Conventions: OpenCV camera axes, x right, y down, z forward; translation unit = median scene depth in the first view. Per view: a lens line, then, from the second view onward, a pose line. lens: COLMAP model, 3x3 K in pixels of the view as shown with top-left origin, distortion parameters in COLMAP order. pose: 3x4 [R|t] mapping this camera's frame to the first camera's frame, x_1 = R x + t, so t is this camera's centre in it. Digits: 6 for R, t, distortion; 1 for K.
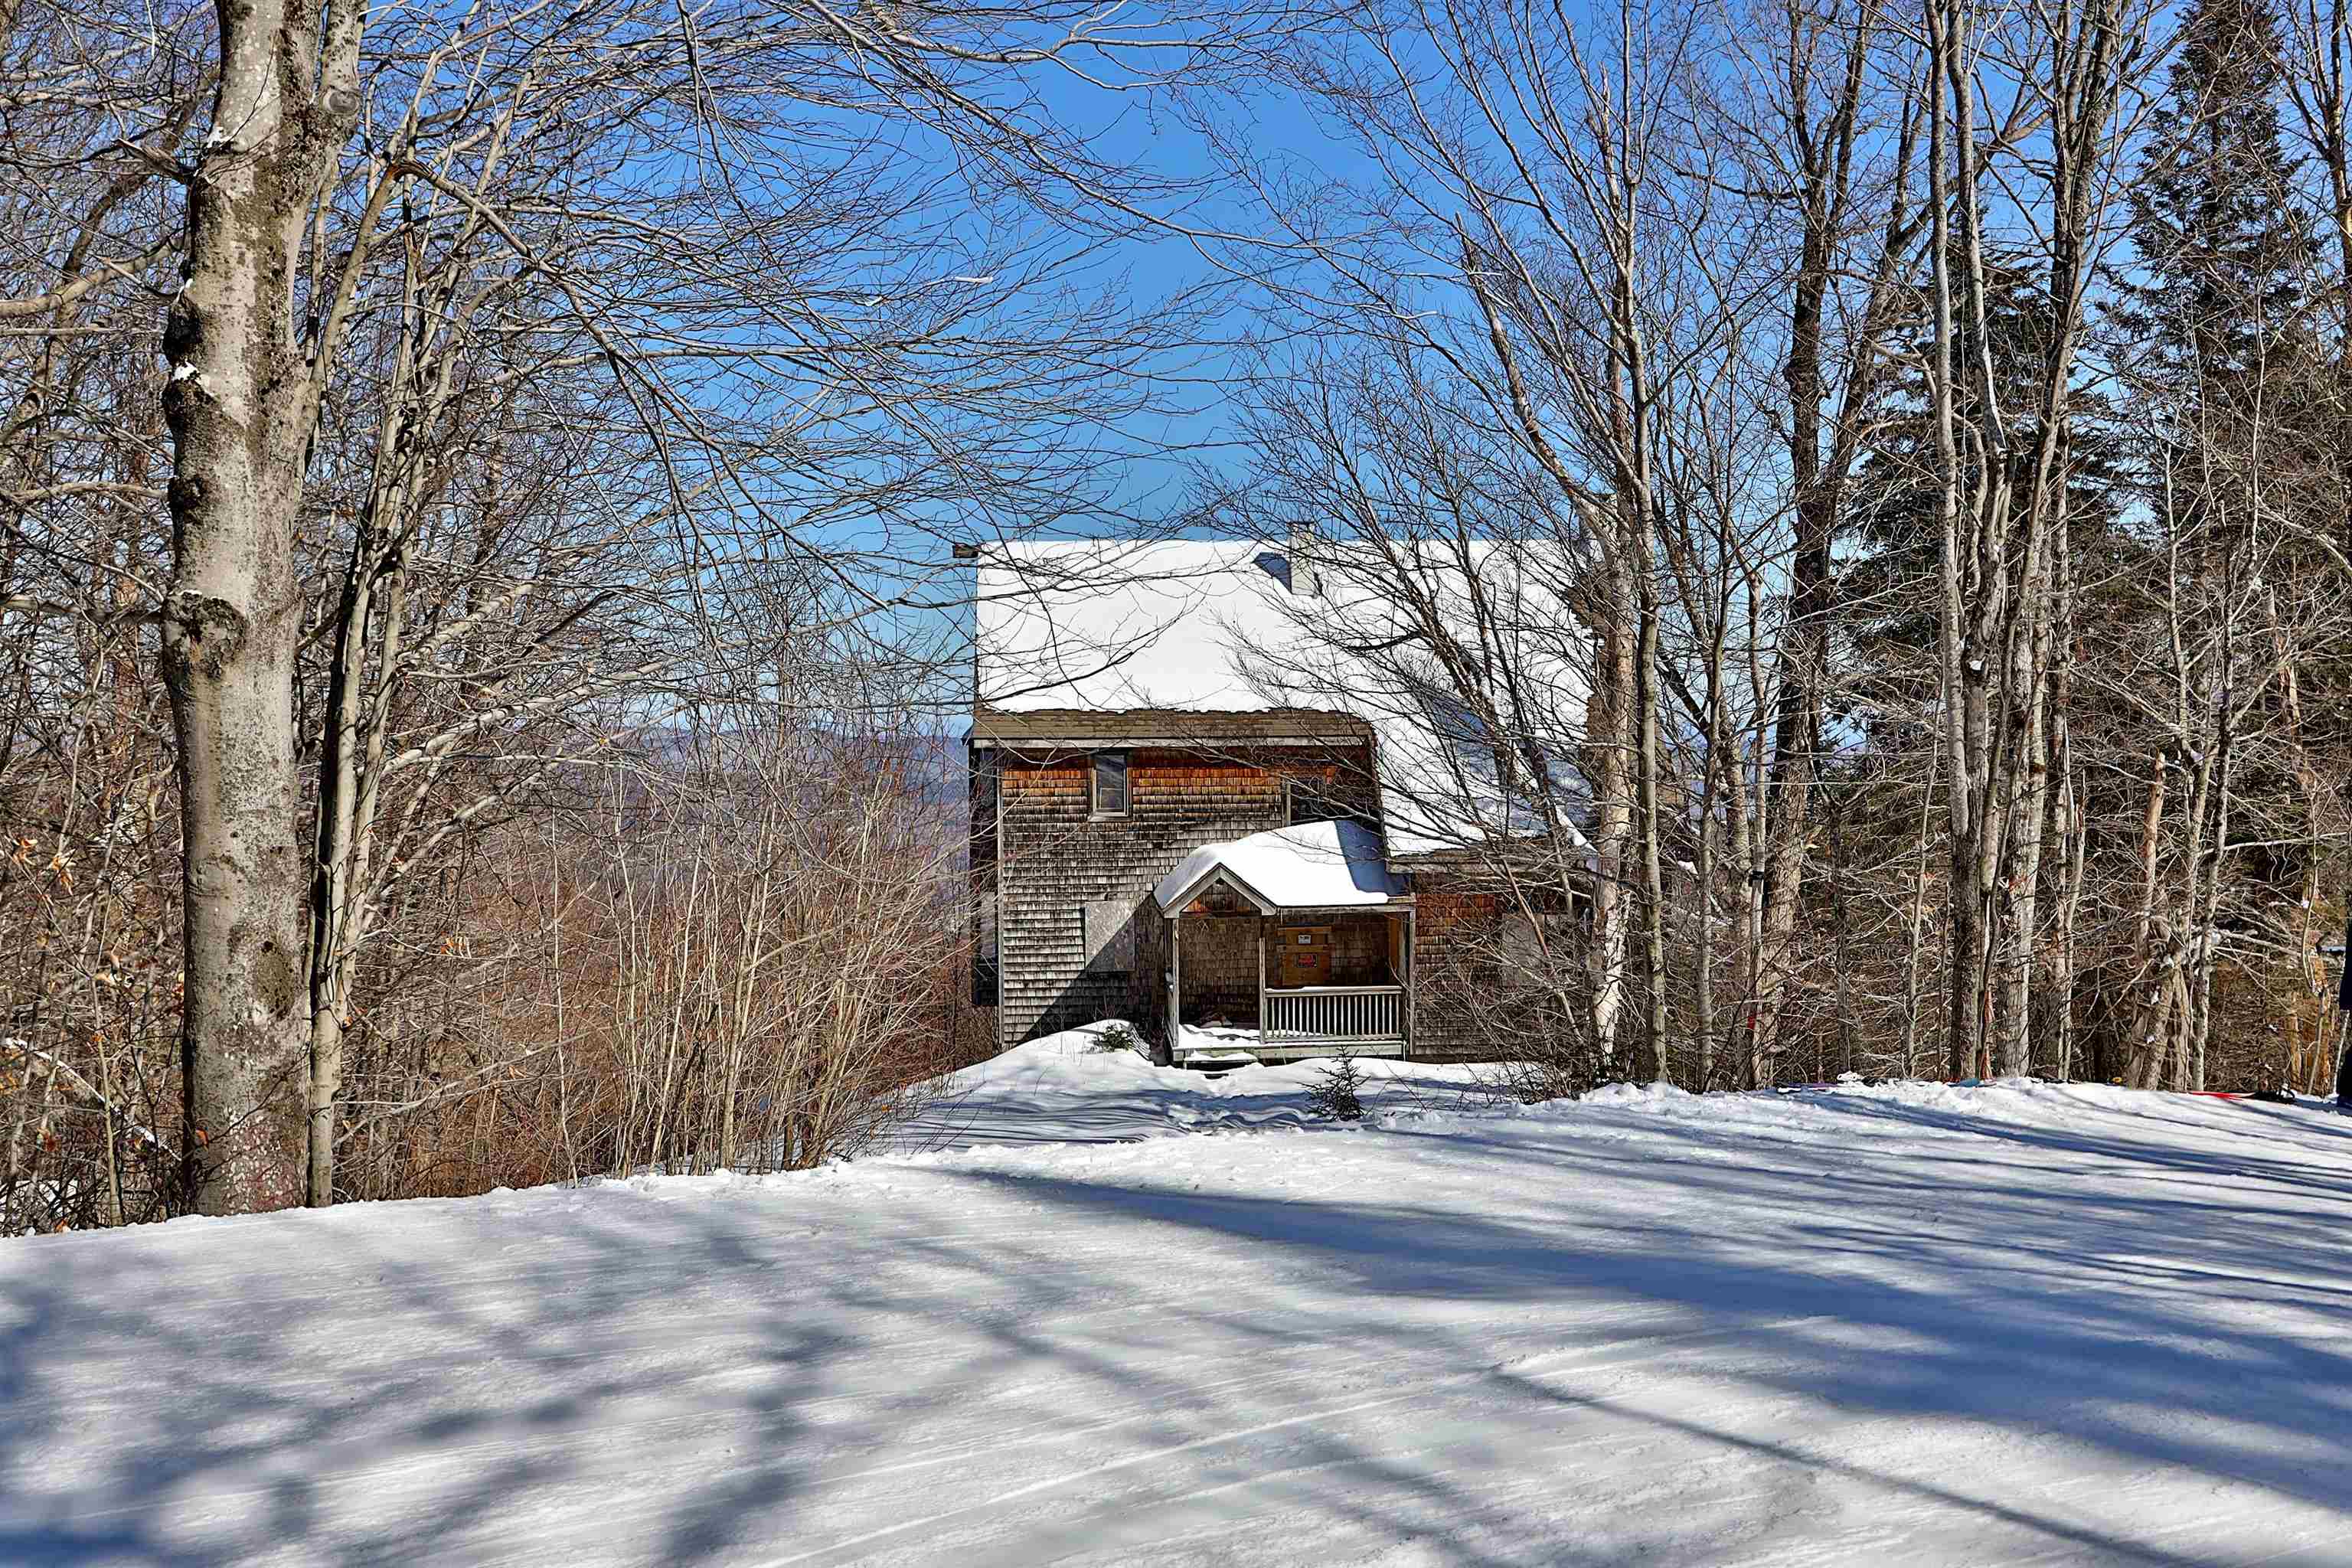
lens RADIAL K [[2387.5, 0, 1176.6], [0, 2387.5, 782.1], [0, 0, 1]] dist [-0.002664, 0.000000]
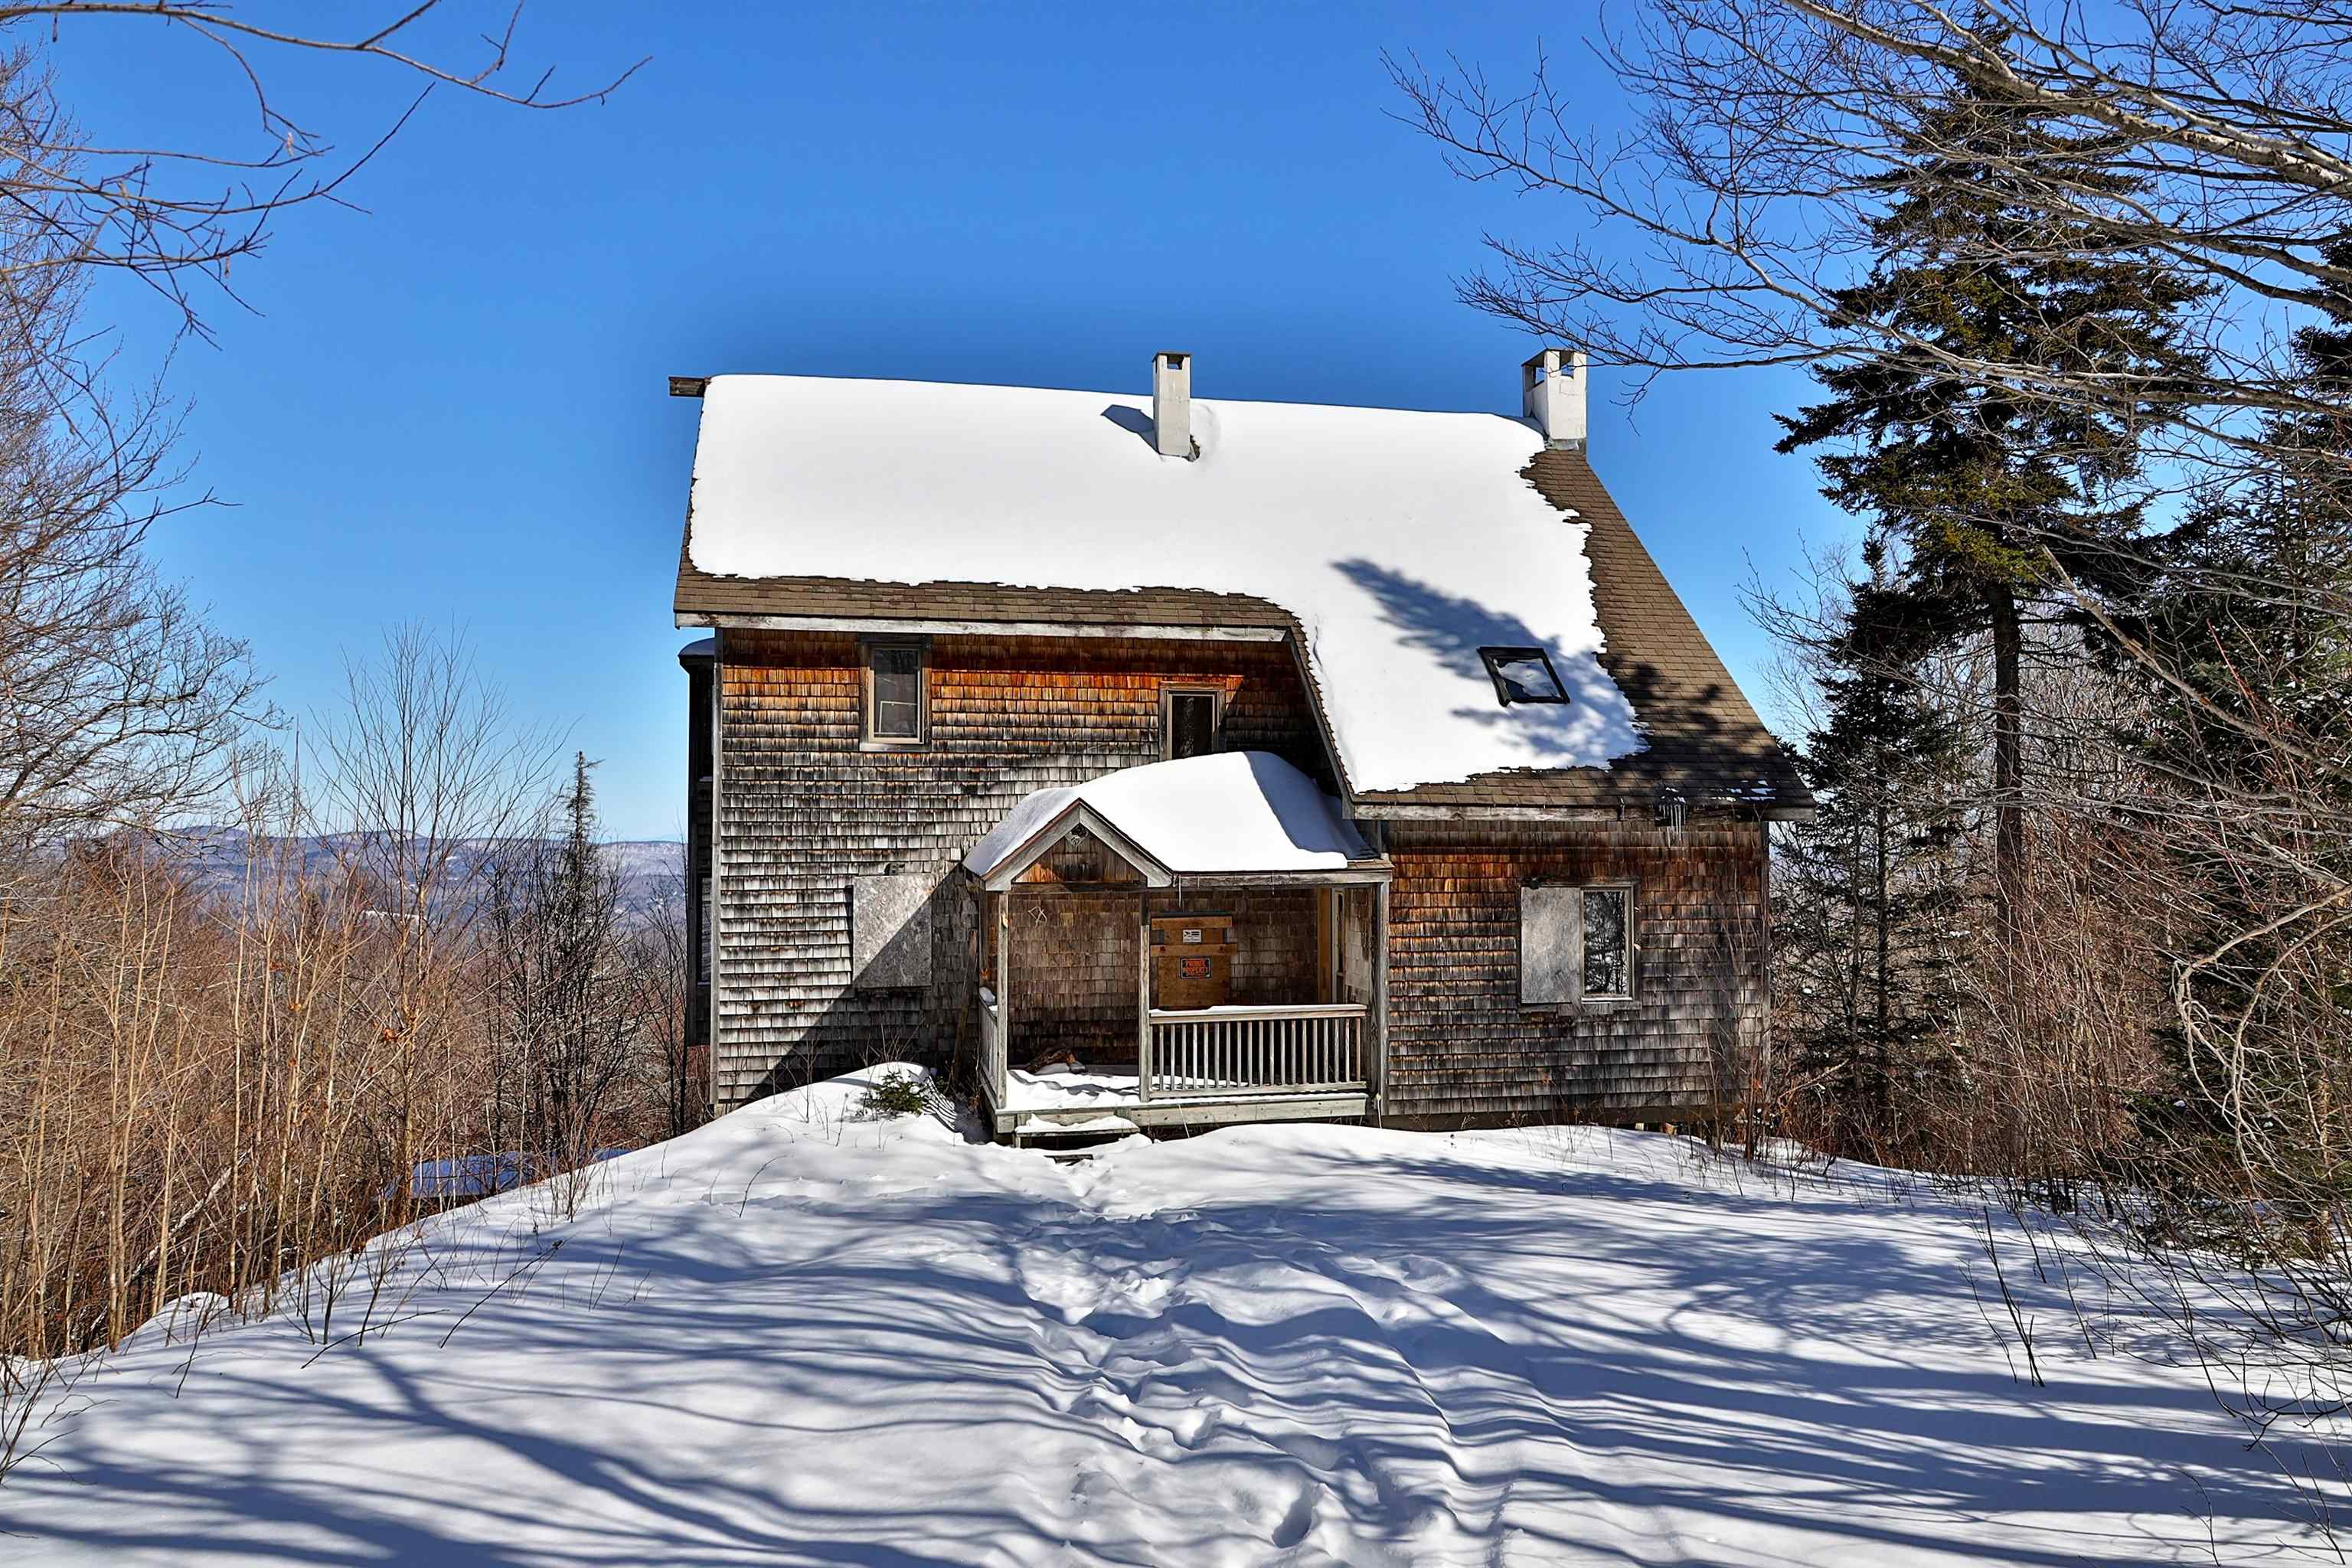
lens RADIAL K [[1649.9, 0, 1181.3], [0, 1649.9, 788.7], [0, 0, 1]] dist [0.003392, 0.000098]
pose [[0.989721, 0.010996, 0.142588, -0.014994], [-0.002545, 0.998236, -0.059316, 0.052905], [-0.142989, 0.058343, 0.988003, 0.555579]]
